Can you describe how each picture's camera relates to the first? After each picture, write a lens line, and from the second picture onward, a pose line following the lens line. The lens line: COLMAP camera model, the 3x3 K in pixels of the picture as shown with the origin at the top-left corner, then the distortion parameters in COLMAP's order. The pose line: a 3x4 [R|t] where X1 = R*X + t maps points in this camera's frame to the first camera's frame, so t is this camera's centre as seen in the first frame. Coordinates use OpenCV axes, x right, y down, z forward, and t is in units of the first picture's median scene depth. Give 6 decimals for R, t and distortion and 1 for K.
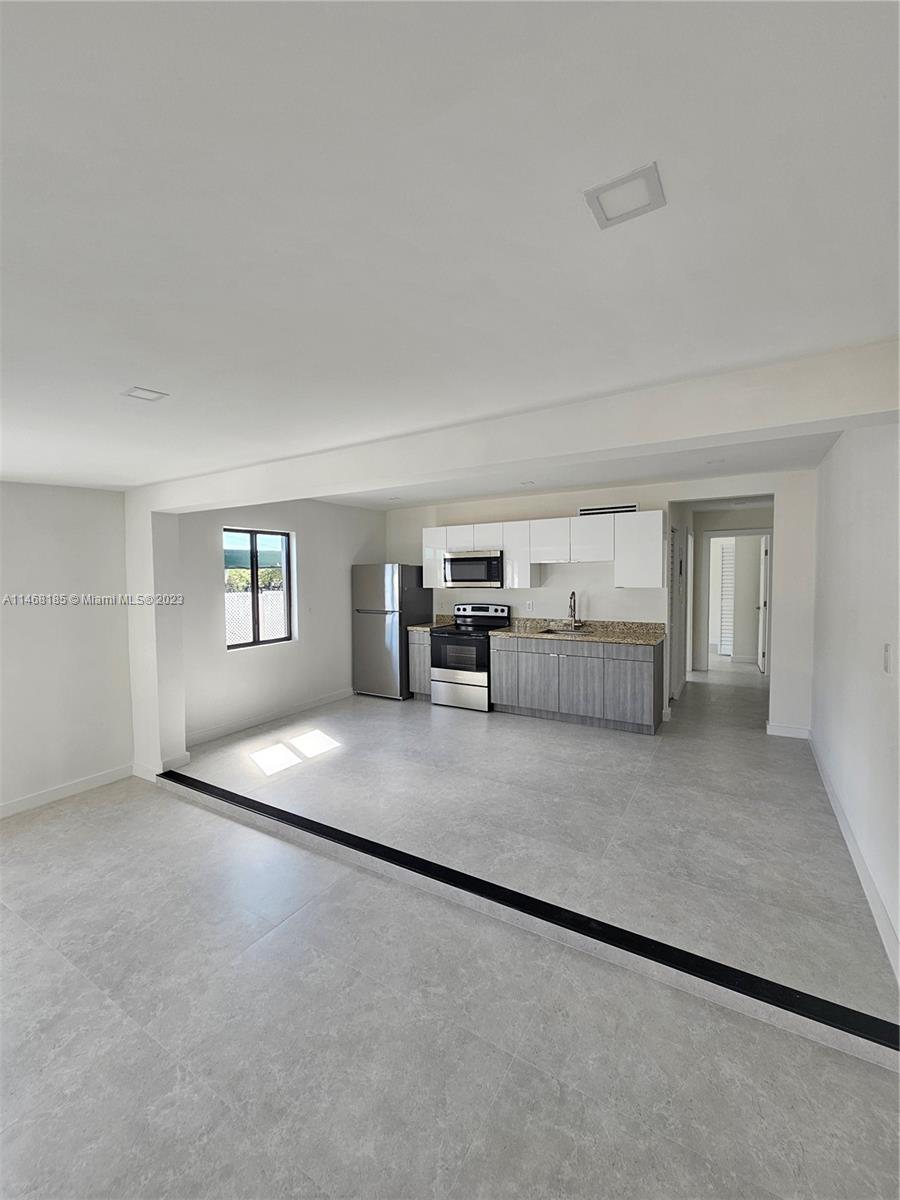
lens RADIAL K [[490.9, 0, 440.5], [0, 490.9, 599.1], [0, 0, 1]] dist [-0.001920, -0.000729]
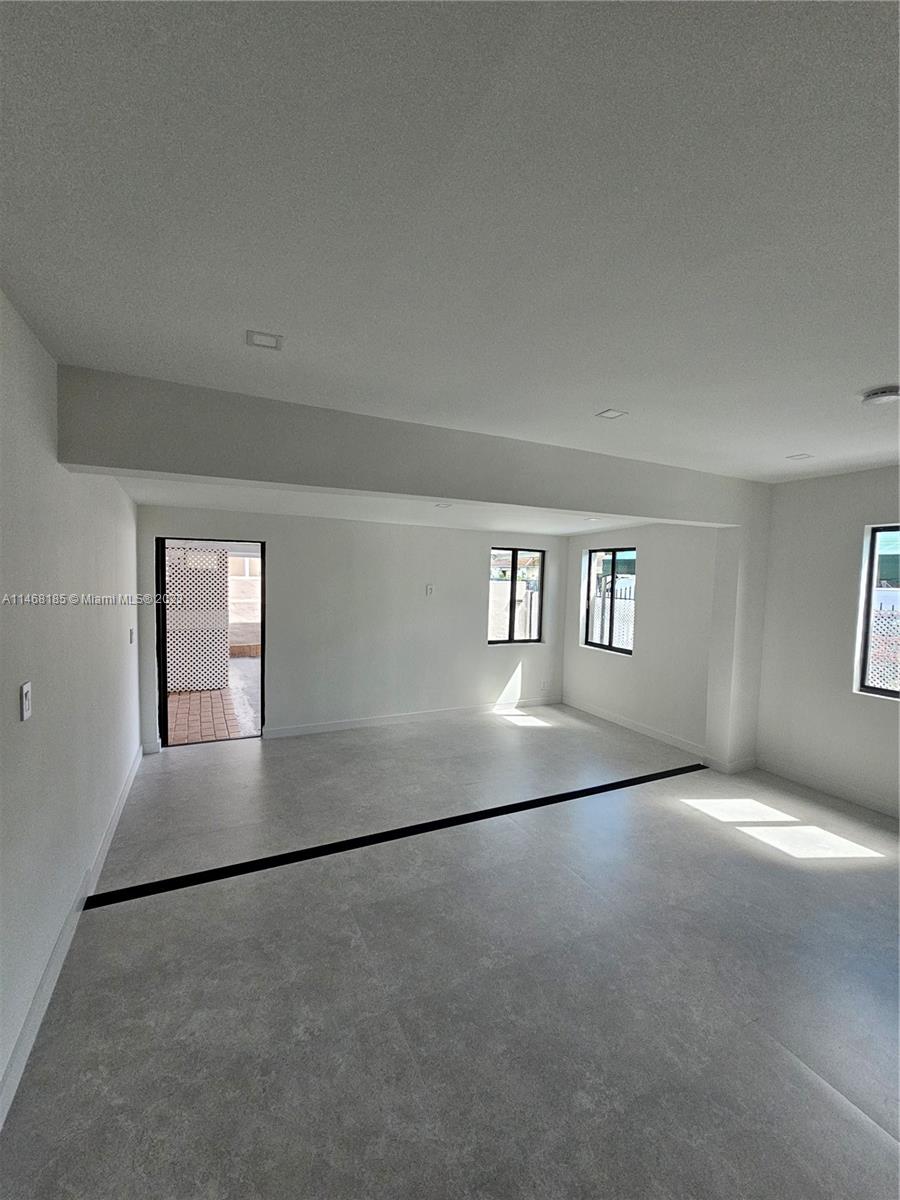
lens RADIAL K [[490.9, 0, 443.0], [0, 490.9, 598.5], [0, 0, 1]] dist [-0.001920, -0.000729]
pose [[-0.542459, 0.042301, -0.839016, 0.892975], [-0.057518, 0.994518, 0.087329, -0.107663], [0.838111, 0.095631, -0.537052, 1.456356]]
